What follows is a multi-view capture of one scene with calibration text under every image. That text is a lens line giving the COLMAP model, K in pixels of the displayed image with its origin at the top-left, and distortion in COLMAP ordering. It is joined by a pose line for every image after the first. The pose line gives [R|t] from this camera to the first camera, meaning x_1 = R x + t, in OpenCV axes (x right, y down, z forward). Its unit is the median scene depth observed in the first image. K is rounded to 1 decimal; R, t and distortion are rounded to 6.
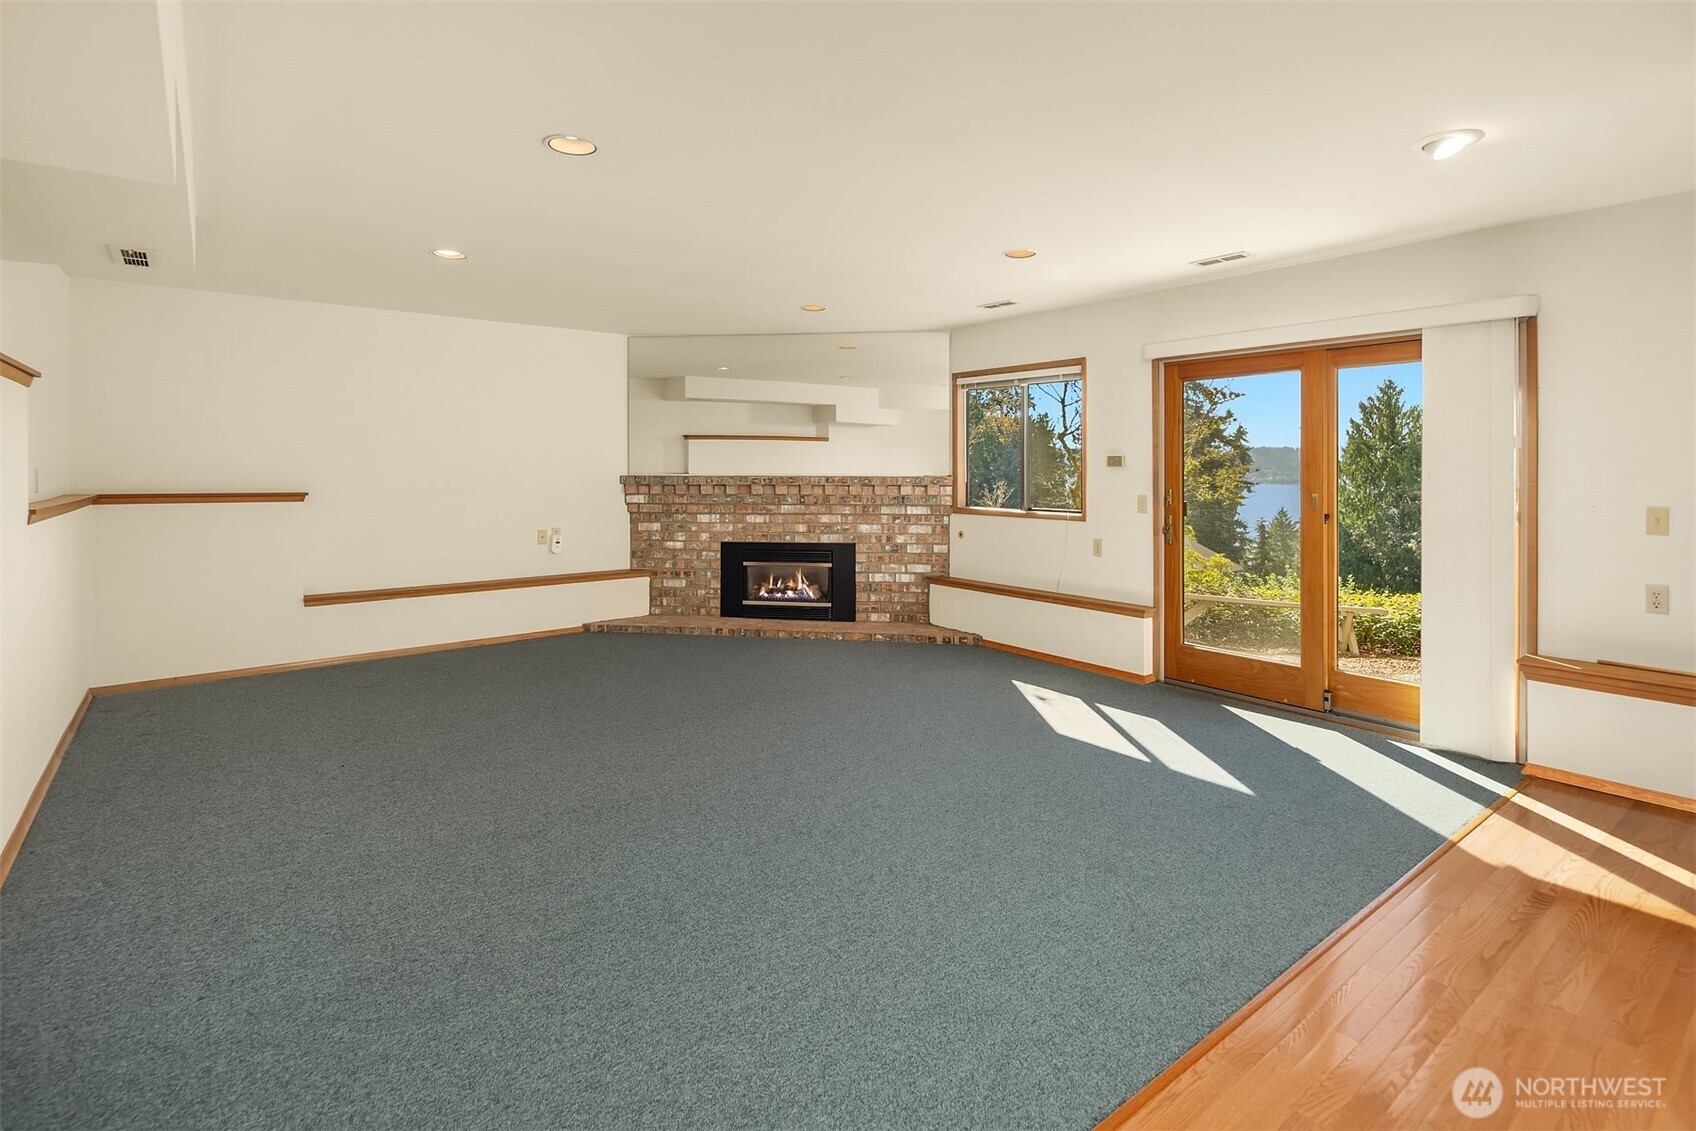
lens RADIAL K [[835.8, 0, 846.2], [0, 835.8, 562.8], [0, 0, 1]] dist [-0.001583, -0.004114]
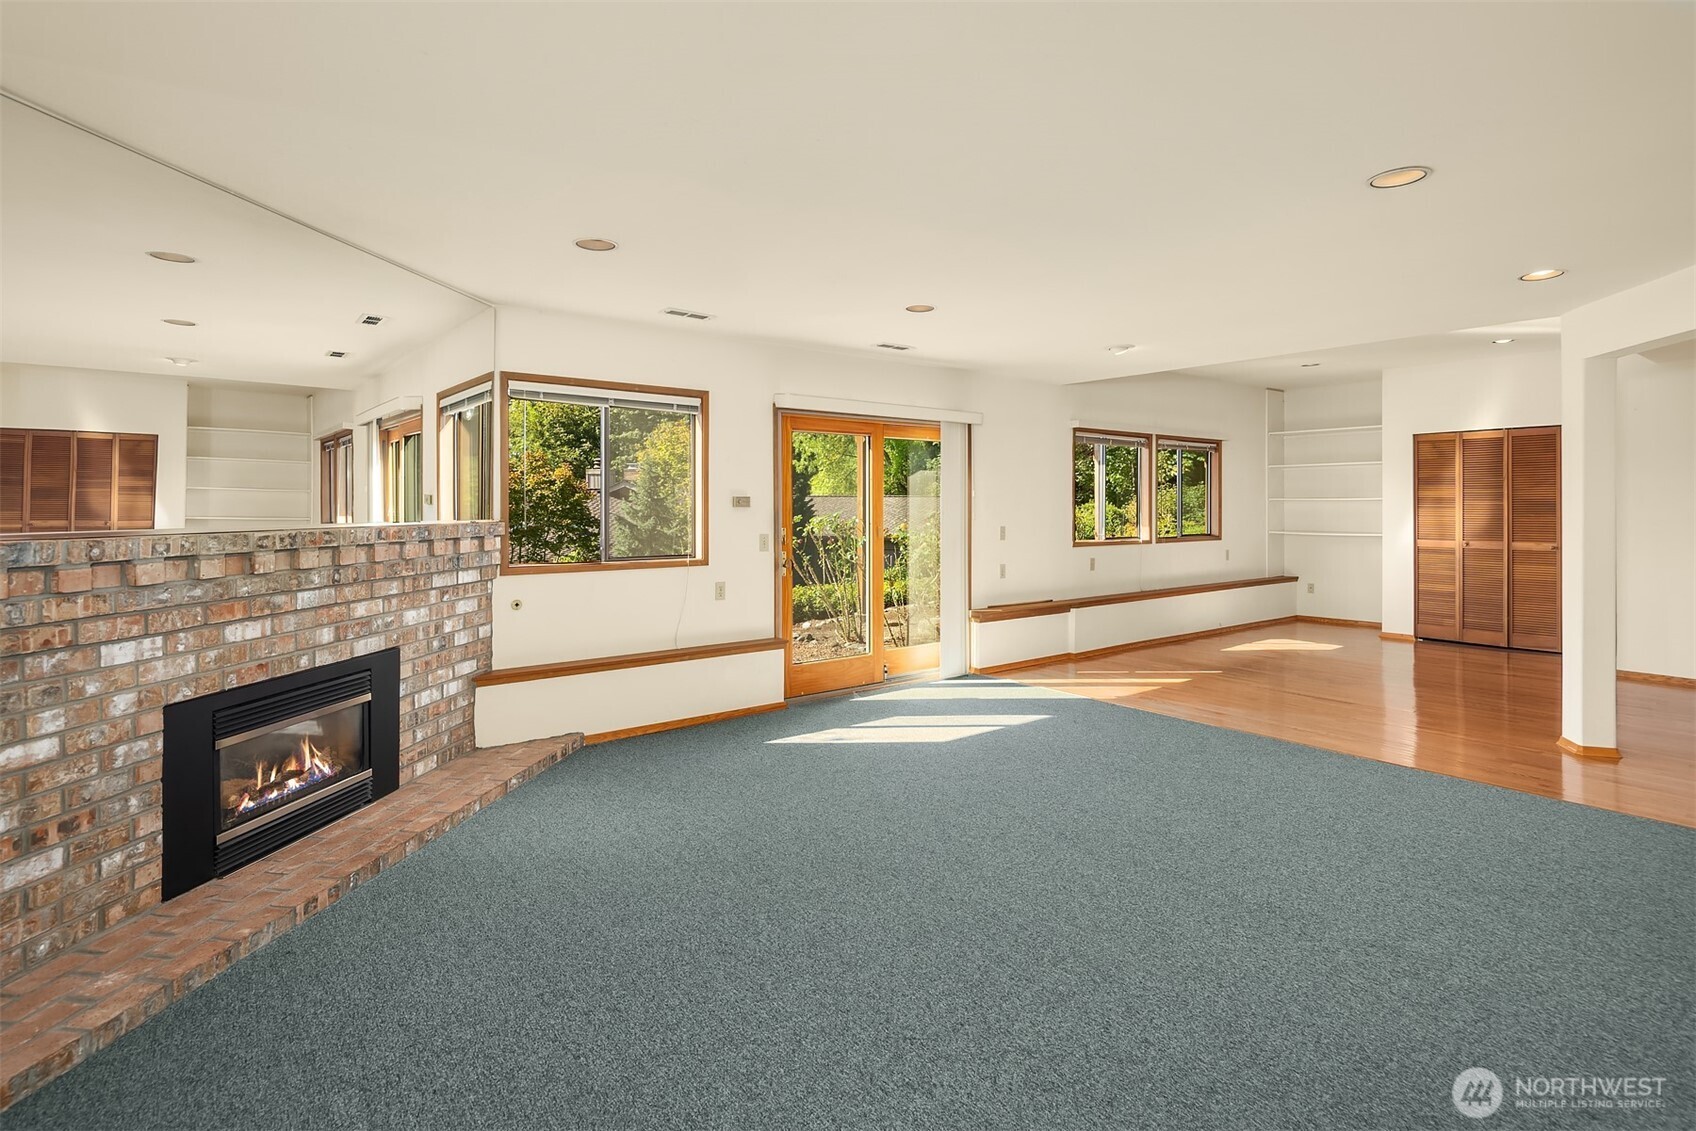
lens RADIAL K [[835.8, 0, 844.2], [0, 835.8, 565.5], [0, 0, 1]] dist [-0.001583, -0.004114]
pose [[-0.005514, -0.072204, 0.997375, -0.534931], [0.115493, 0.990669, 0.072357, -0.081942], [-0.993293, 0.115588, 0.002877, 0.696653]]
